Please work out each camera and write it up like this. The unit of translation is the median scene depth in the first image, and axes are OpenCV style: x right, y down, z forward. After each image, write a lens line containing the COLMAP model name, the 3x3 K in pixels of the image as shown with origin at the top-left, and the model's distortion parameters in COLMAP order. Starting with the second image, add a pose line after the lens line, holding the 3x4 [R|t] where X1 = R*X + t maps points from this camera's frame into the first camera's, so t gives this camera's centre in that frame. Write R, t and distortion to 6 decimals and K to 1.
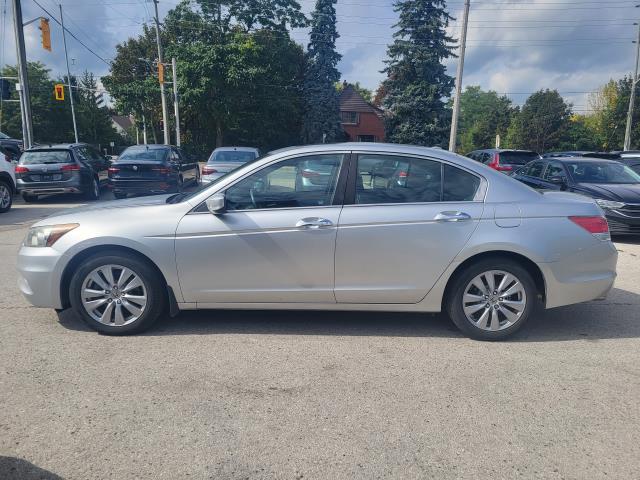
lens RADIAL K [[479.6, 0, 325.0], [0, 479.6, 240.9], [0, 0, 1]] dist [0.053129, -0.026472]
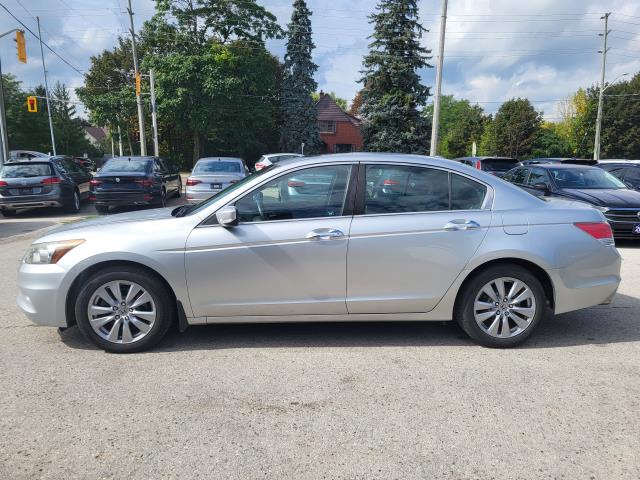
lens RADIAL K [[479.6, 0, 321.6], [0, 479.6, 237.8], [0, 0, 1]] dist [0.053129, -0.026472]
pose [[0.999073, -0.019137, 0.038565, -0.063442], [0.020059, 0.999519, -0.023672, -0.005359], [-0.038093, 0.024423, 0.998976, 0.004667]]
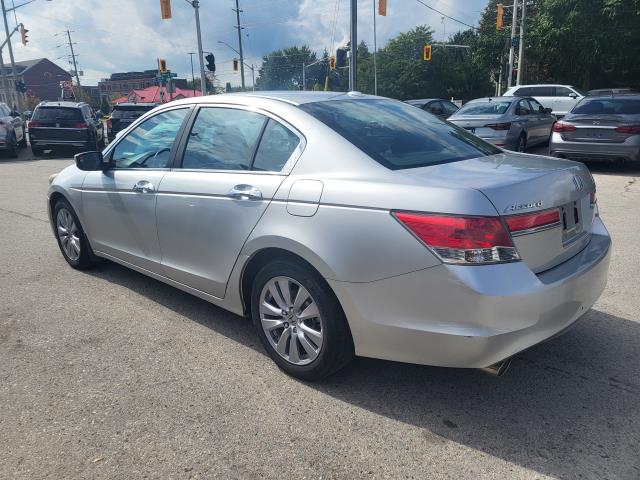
lens RADIAL K [[479.6, 0, 316.4], [0, 479.6, 244.7], [0, 0, 1]] dist [0.053129, -0.026472]
pose [[0.720160, 0.153953, -0.676512, 0.782240], [-0.087362, 0.987431, 0.131709, -0.071945], [0.688286, -0.035750, 0.724558, 0.509380]]
